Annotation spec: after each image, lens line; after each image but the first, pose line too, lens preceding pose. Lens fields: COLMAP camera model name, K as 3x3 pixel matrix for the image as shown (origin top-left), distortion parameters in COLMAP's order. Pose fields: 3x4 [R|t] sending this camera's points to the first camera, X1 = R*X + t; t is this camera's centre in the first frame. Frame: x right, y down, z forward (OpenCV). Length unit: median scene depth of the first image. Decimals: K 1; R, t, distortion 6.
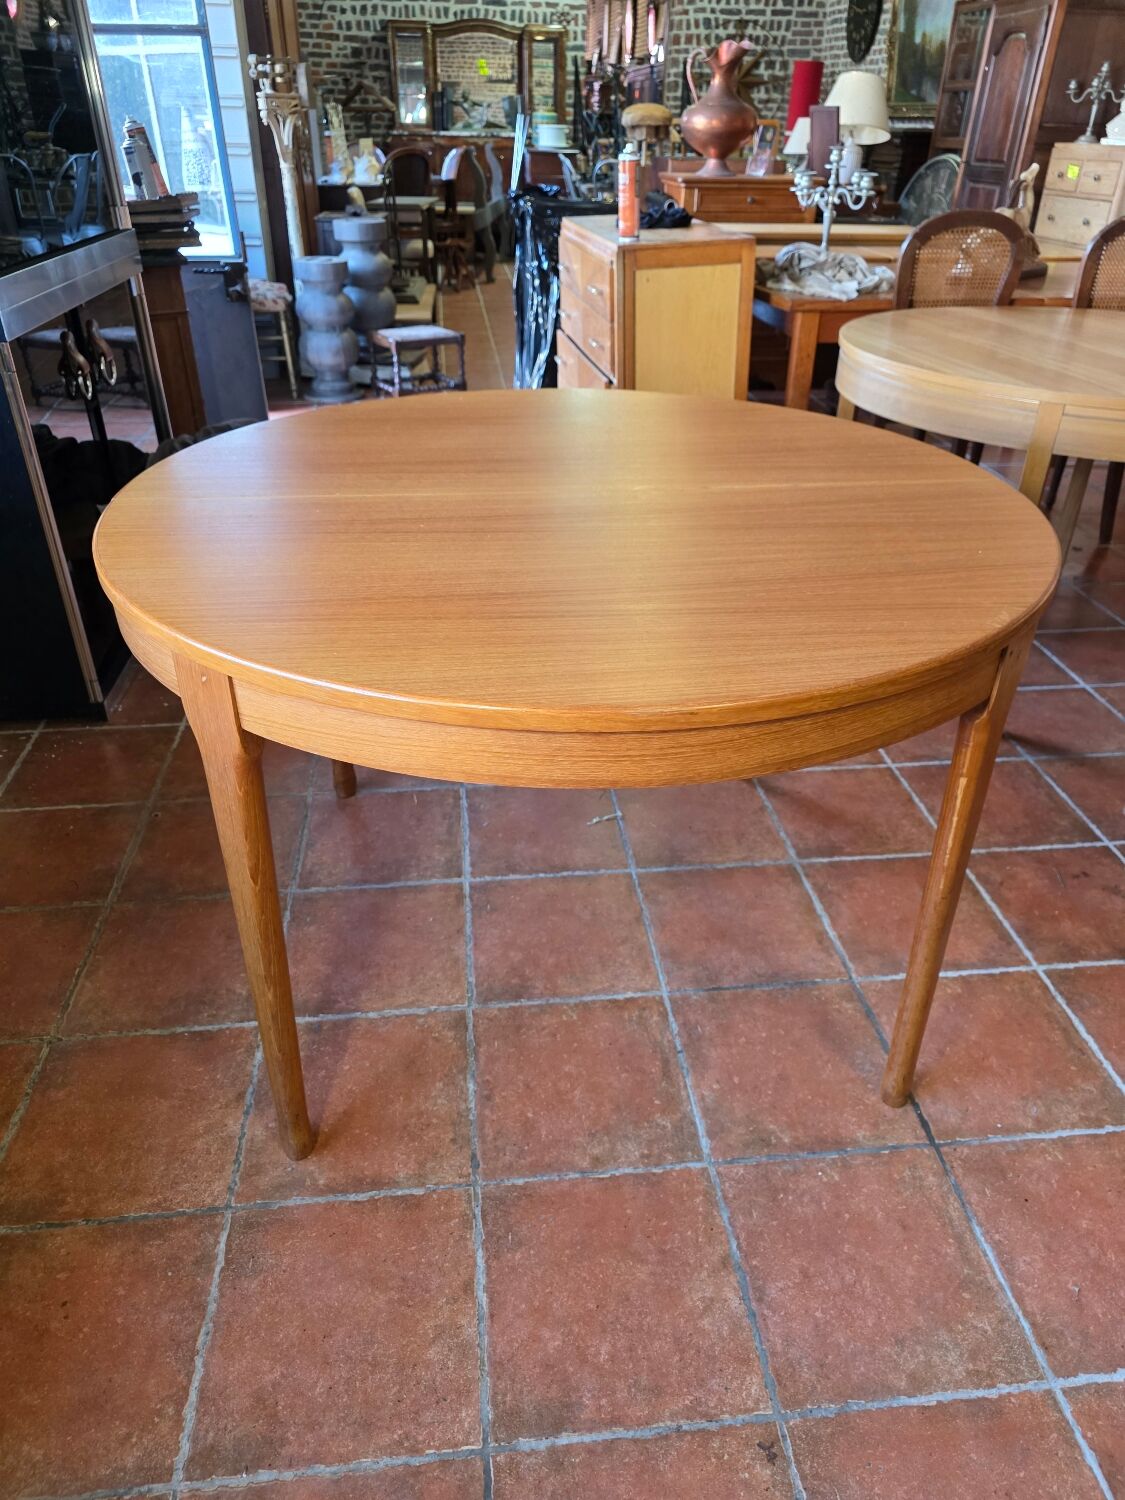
lens RADIAL K [[1022.4, 0, 562.1], [0, 1022.4, 732.0], [0, 0, 1]] dist [0.029436, -0.018639]
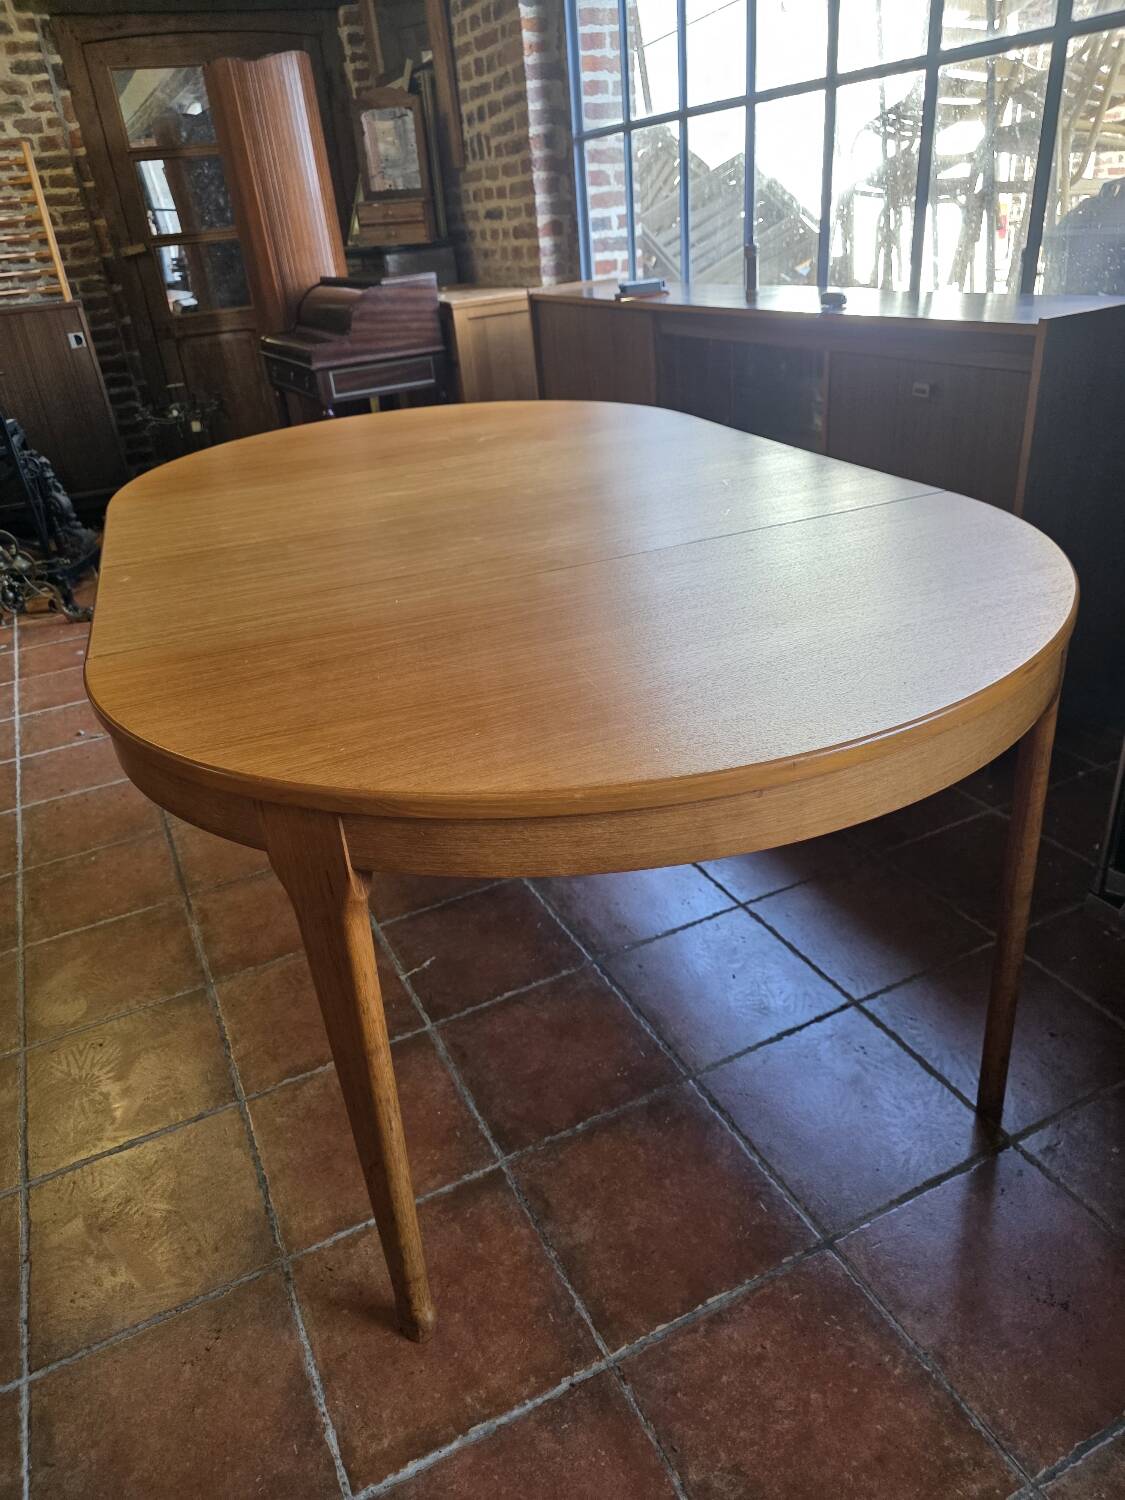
lens RADIAL K [[1022.4, 0, 551.0], [0, 1022.4, 738.8], [0, 0, 1]] dist [0.029436, -0.018639]
pose [[-0.939200, 0.216657, -0.266390, 0.128353], [-0.104668, 0.558243, 0.823049, -0.783903], [0.327030, 0.800890, -0.501625, 1.333683]]
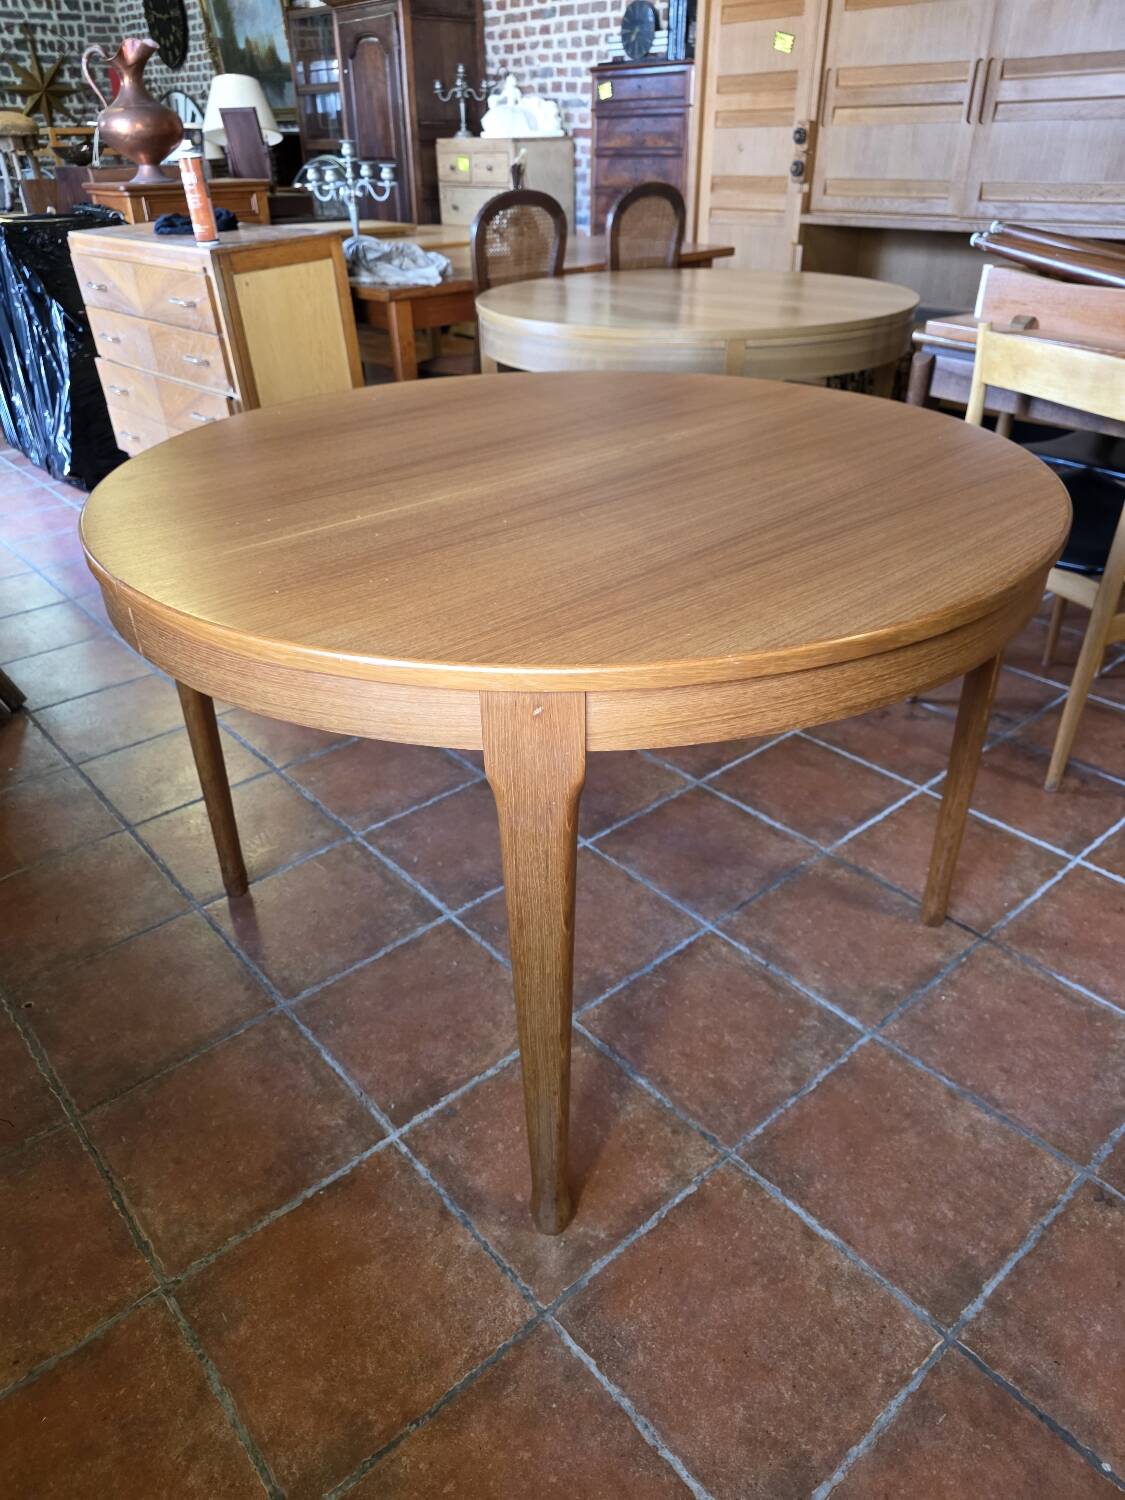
lens RADIAL K [[1022.4, 0, 546.2], [0, 1022.4, 742.9], [0, 0, 1]] dist [0.029436, -0.018639]
pose [[0.827112, -0.312221, 0.467336, -0.376553], [0.313135, 0.946489, 0.078136, -0.045690], [-0.466724, 0.081712, 0.880620, 0.115744]]
